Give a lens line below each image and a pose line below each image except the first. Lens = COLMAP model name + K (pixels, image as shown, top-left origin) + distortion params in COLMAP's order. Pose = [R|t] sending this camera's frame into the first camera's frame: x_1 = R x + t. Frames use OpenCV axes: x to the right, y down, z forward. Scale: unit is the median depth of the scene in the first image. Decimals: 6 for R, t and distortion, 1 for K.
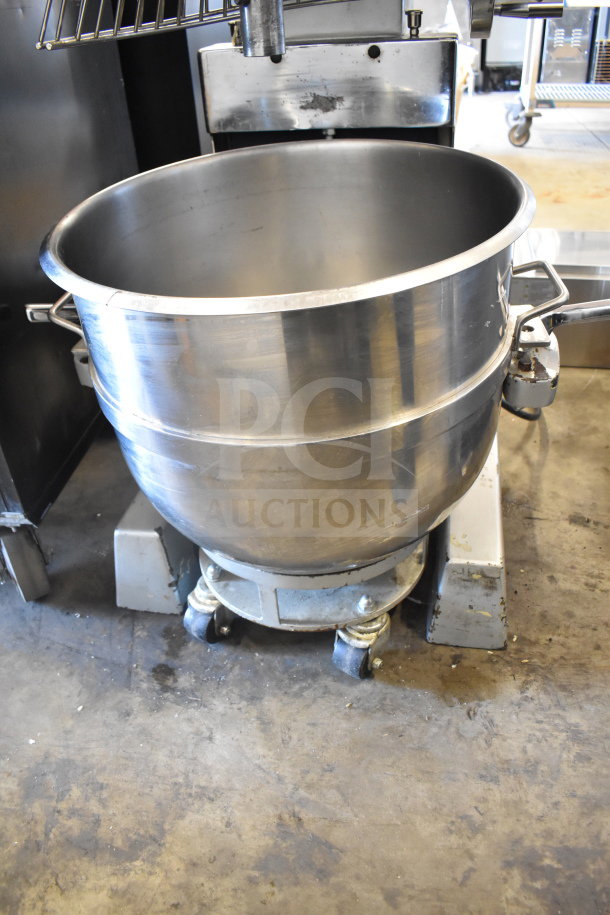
lens RADIAL K [[693.5, 0, 304.5], [0, 693.5, 458.8], [0, 0, 1]] dist [-0.100851, 0.017180]
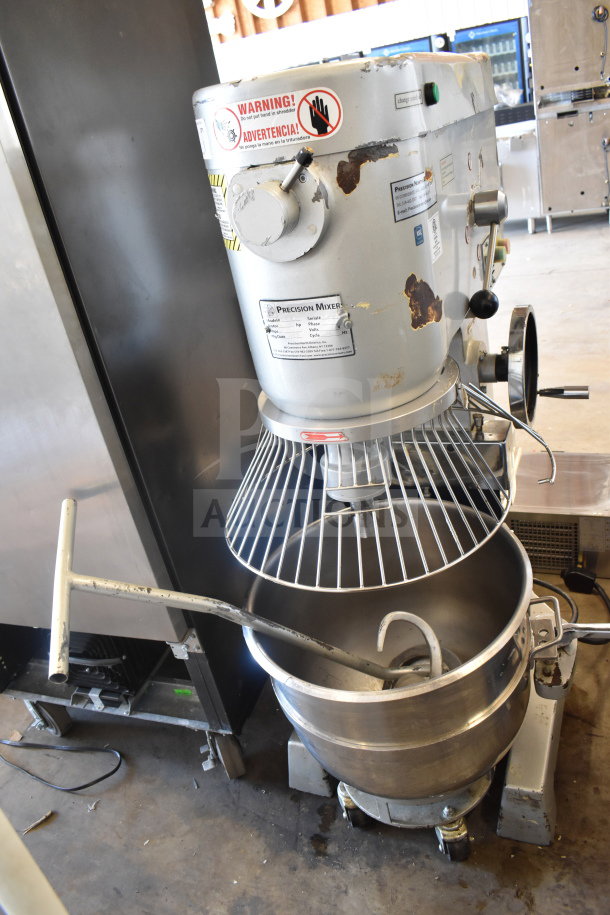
lens RADIAL K [[693.5, 0, 306.2], [0, 693.5, 455.7], [0, 0, 1]] dist [-0.100851, 0.017180]
pose [[0.970706, -0.022408, -0.239224, 0.152336], [-0.003374, 0.994273, -0.106821, -0.399009], [0.240248, 0.104499, 0.965070, -0.568215]]
